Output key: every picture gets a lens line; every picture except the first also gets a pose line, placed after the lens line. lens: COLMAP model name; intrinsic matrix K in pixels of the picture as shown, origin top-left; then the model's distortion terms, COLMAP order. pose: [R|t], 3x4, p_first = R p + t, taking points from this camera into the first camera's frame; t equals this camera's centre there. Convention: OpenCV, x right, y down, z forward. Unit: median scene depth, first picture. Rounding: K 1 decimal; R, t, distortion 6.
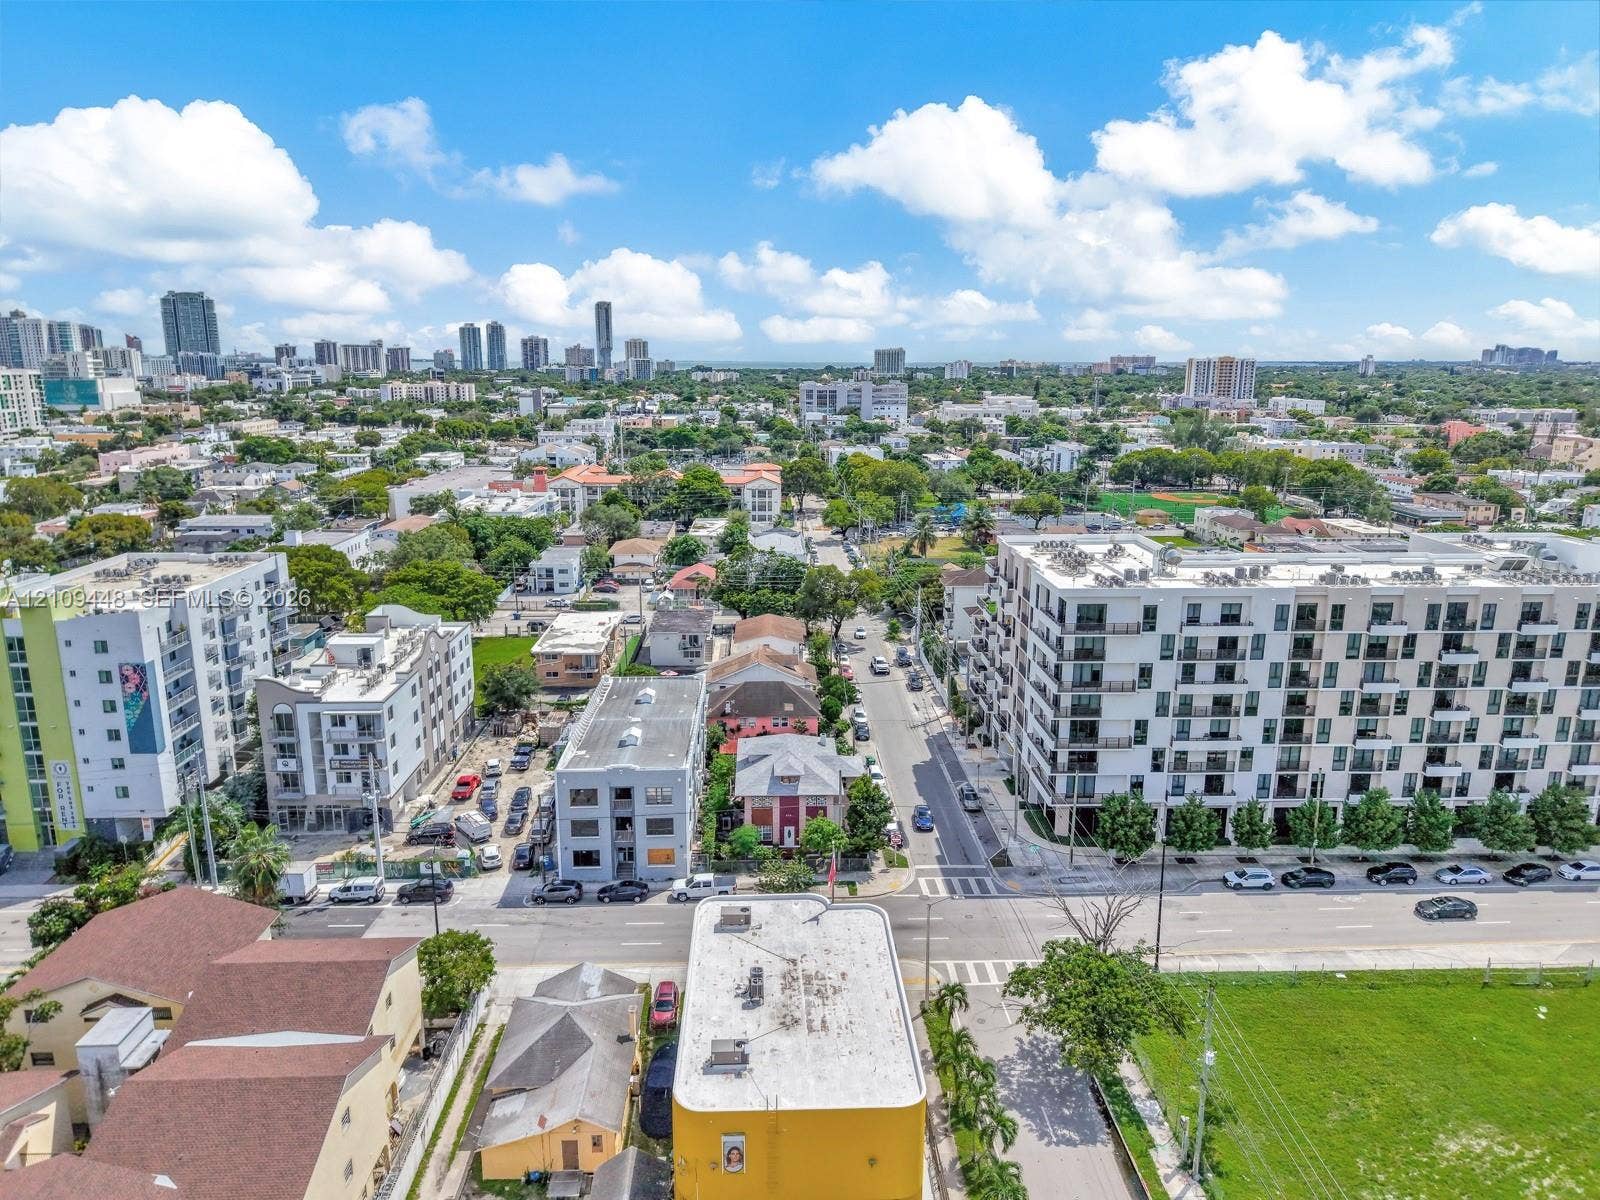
lens RADIAL K [[1071.8, 0, 800.0], [0, 1071.8, 600.0], [0, 0, 1]] dist [-0.001675, 0.025475]
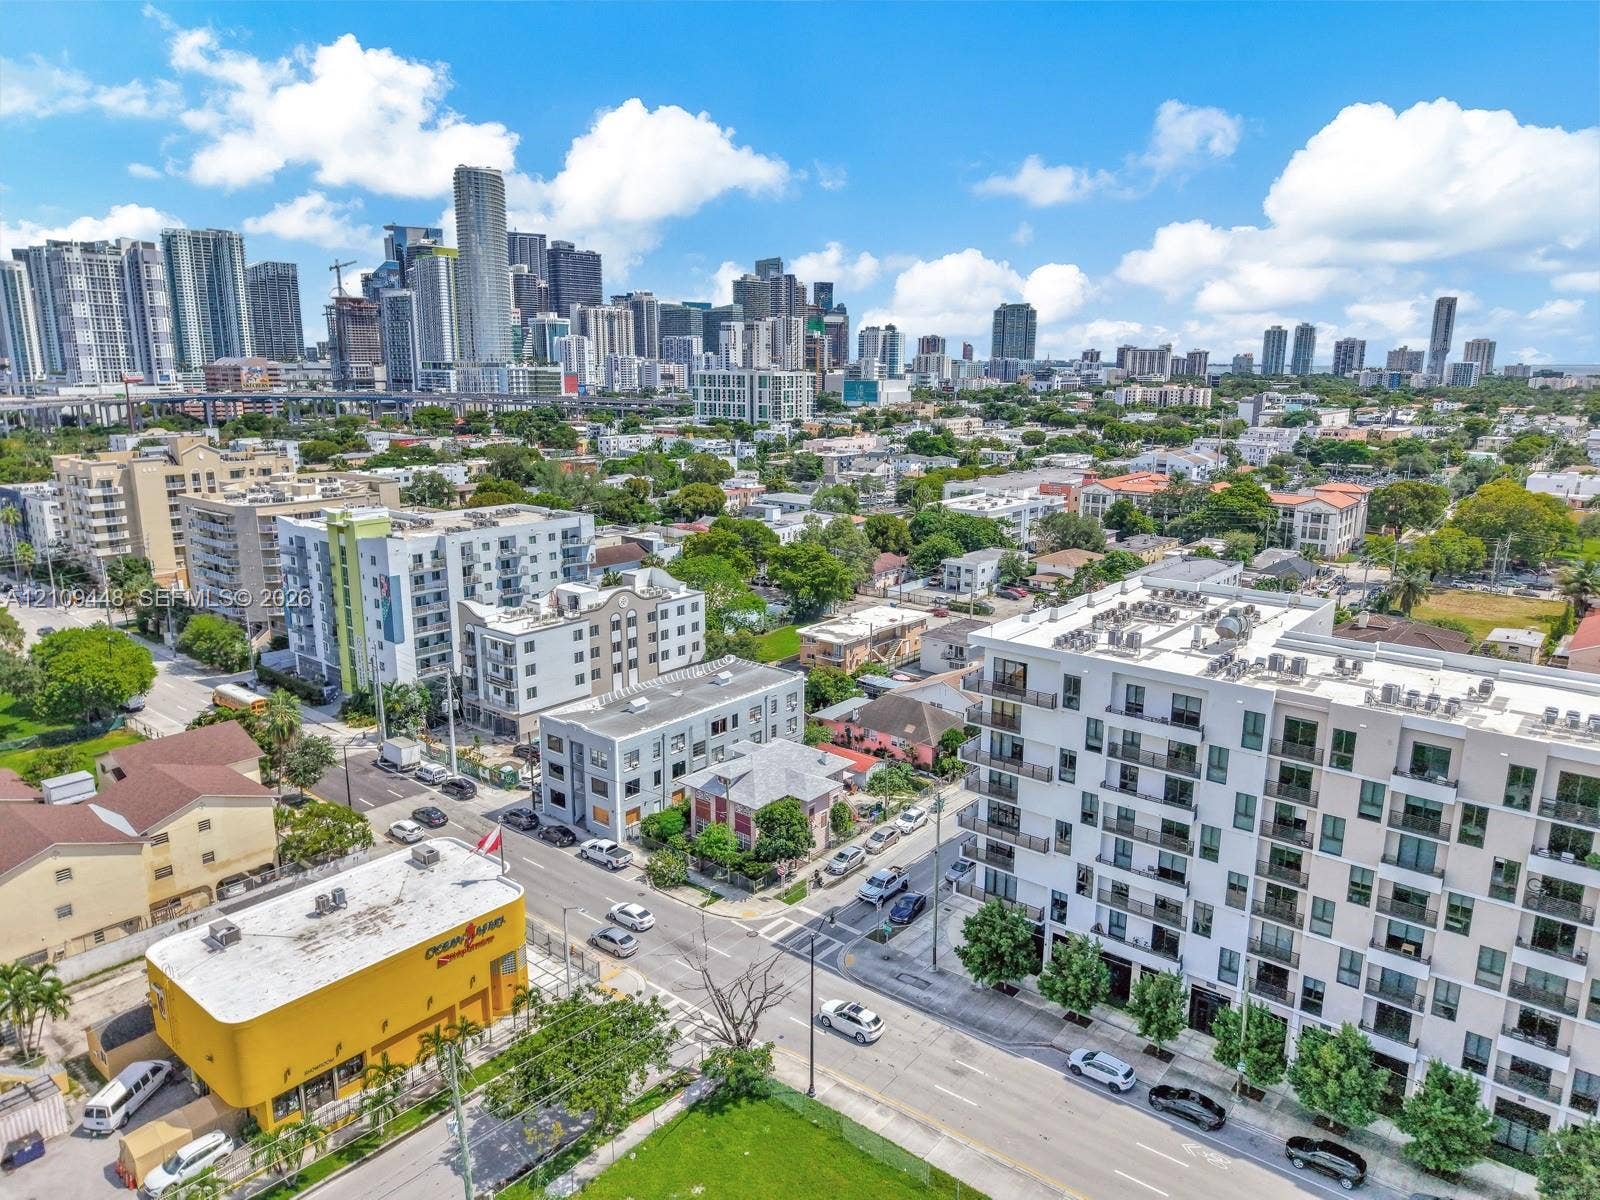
lens RADIAL K [[1071.8, 0, 800.0], [0, 1071.8, 600.0], [0, 0, 1]] dist [-0.001675, 0.025475]
pose [[0.746538, 0.145437, -0.649253, 0.648335], [-0.147969, 0.987671, 0.051104, -0.056873], [0.648681, 0.057918, 0.758854, 0.277560]]
